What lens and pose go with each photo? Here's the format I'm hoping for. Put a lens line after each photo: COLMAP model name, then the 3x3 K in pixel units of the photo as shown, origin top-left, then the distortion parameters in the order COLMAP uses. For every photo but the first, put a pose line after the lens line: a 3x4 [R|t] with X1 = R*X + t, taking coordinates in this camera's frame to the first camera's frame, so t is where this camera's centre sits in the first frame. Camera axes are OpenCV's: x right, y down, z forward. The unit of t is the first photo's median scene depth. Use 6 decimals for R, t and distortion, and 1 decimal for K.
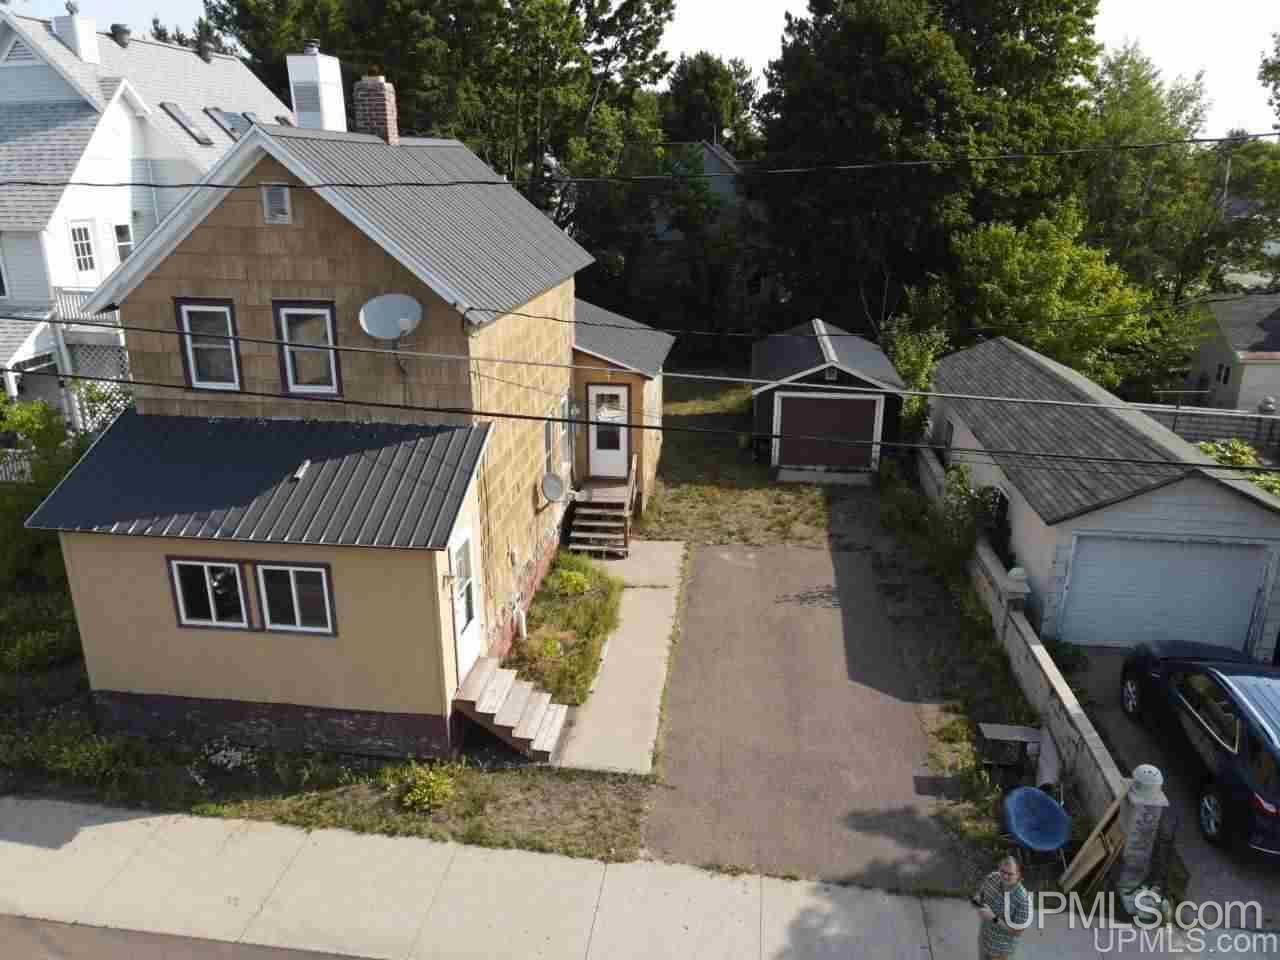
lens RADIAL K [[942.3, 0, 644.9], [0, 942.3, 485.9], [0, 0, 1]] dist [0.010917, 0.007887]
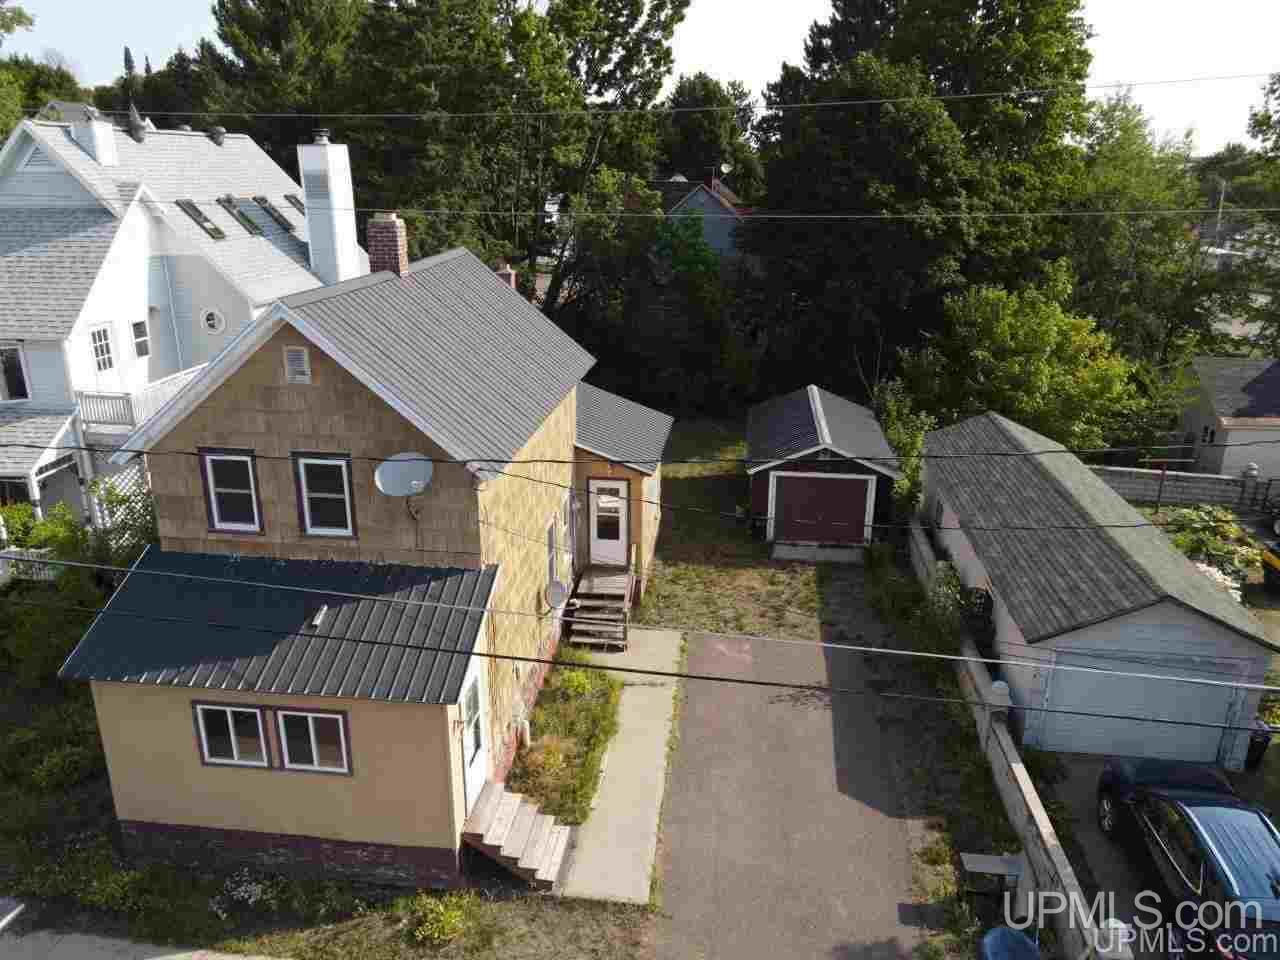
lens RADIAL K [[942.3, 0, 644.7], [0, 942.3, 486.7], [0, 0, 1]] dist [0.010917, 0.007887]
pose [[0.999995, 0.002563, 0.001580, -0.000830], [-0.002562, 0.999997, -0.000118, -0.103784], [-0.001581, 0.000114, 0.999999, -0.036924]]
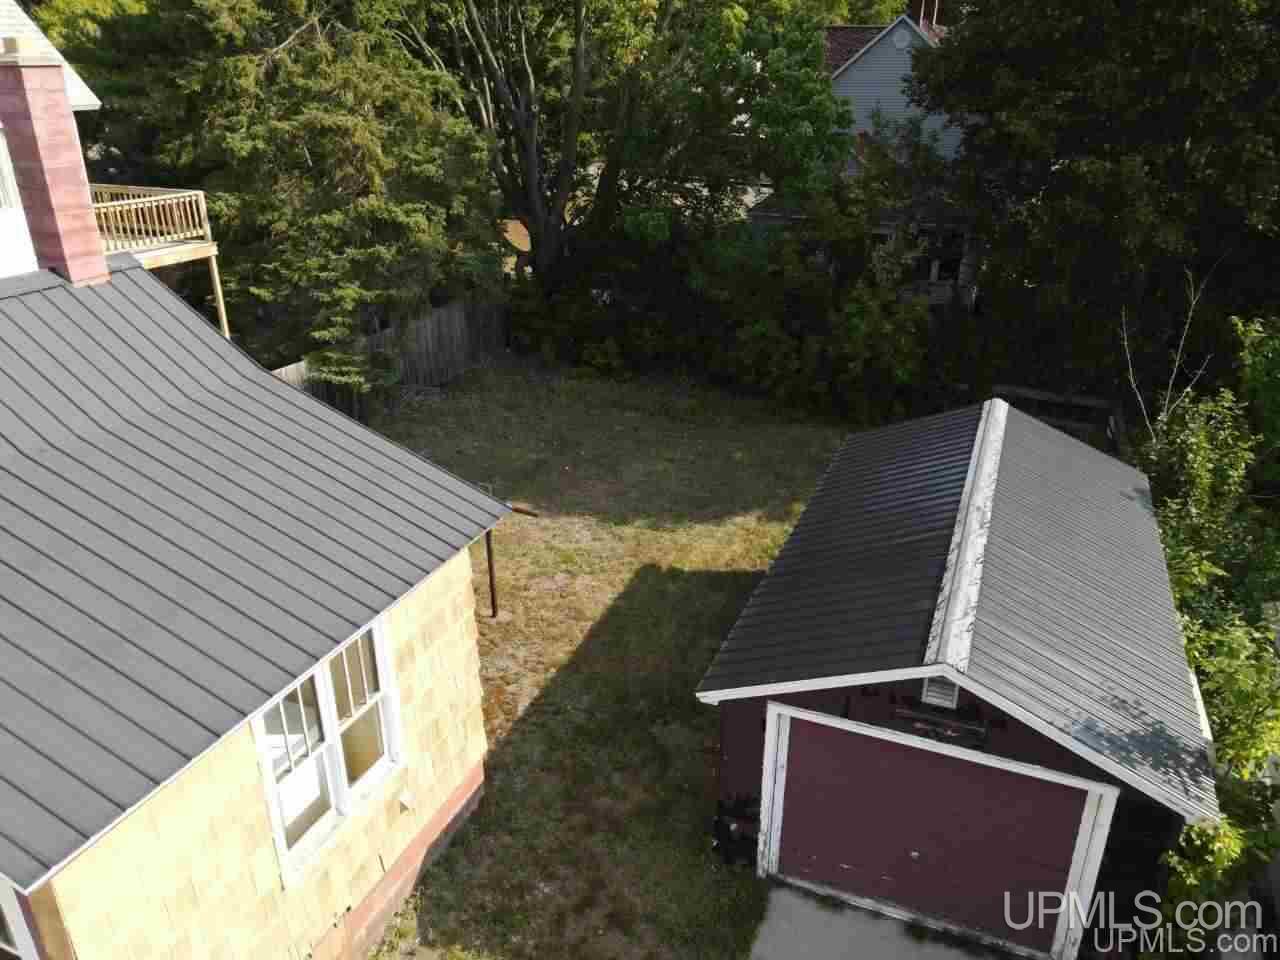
lens RADIAL K [[942.3, 0, 638.1], [0, 942.3, 487.6], [0, 0, 1]] dist [0.010917, 0.007887]
pose [[0.962419, 0.109084, -0.248698, 0.212915], [-0.086924, 0.991339, 0.098440, -0.259760], [0.257282, -0.073123, 0.963566, 0.840823]]
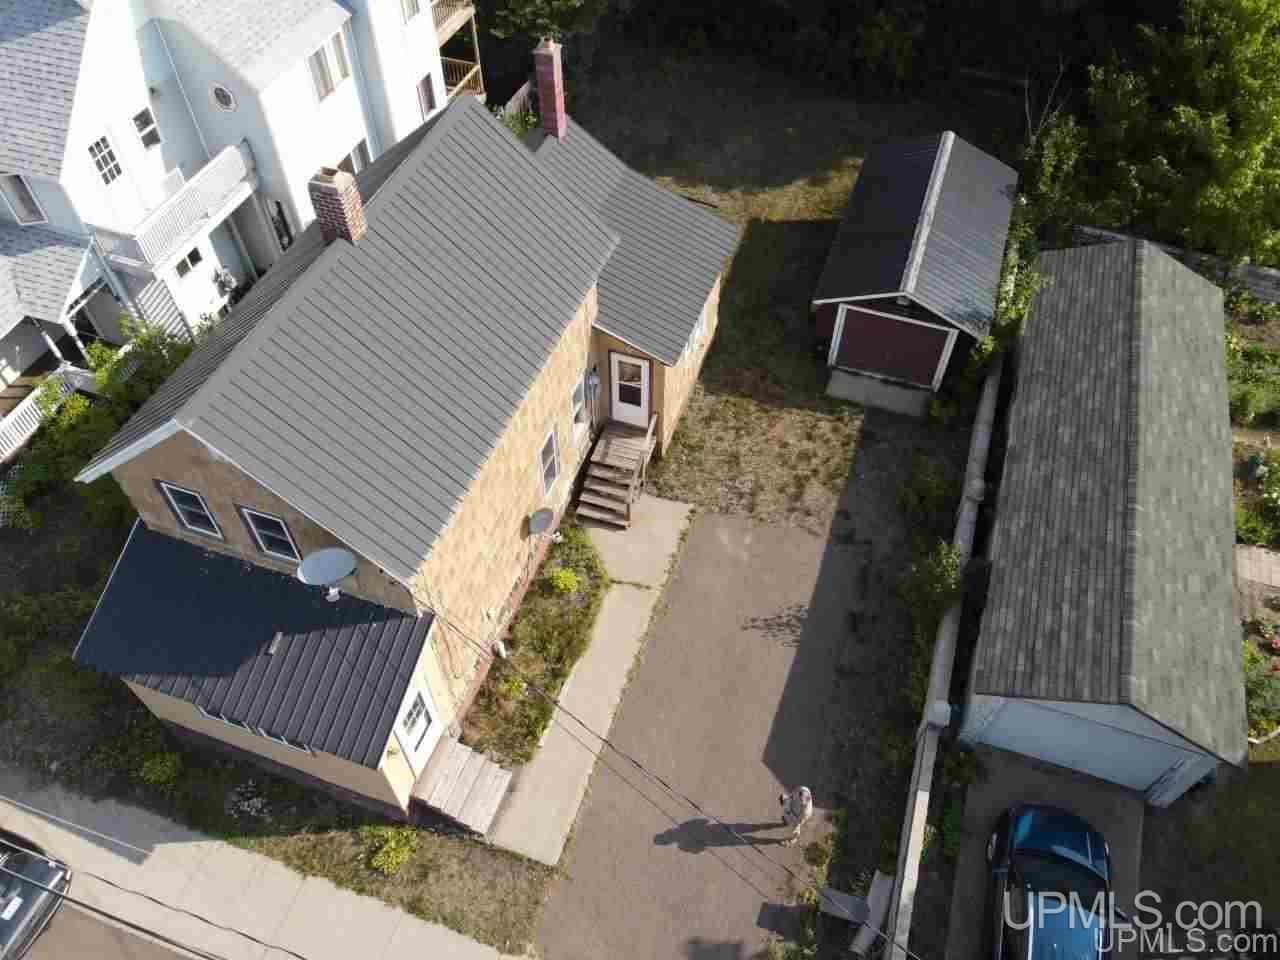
lens RADIAL K [[942.3, 0, 645.0], [0, 942.3, 488.1], [0, 0, 1]] dist [0.010917, 0.007887]
pose [[0.975639, 0.171092, -0.137315, 0.138515], [-0.070871, 0.838165, 0.540792, -0.543445], [0.207618, -0.517887, 0.829872, 0.138984]]
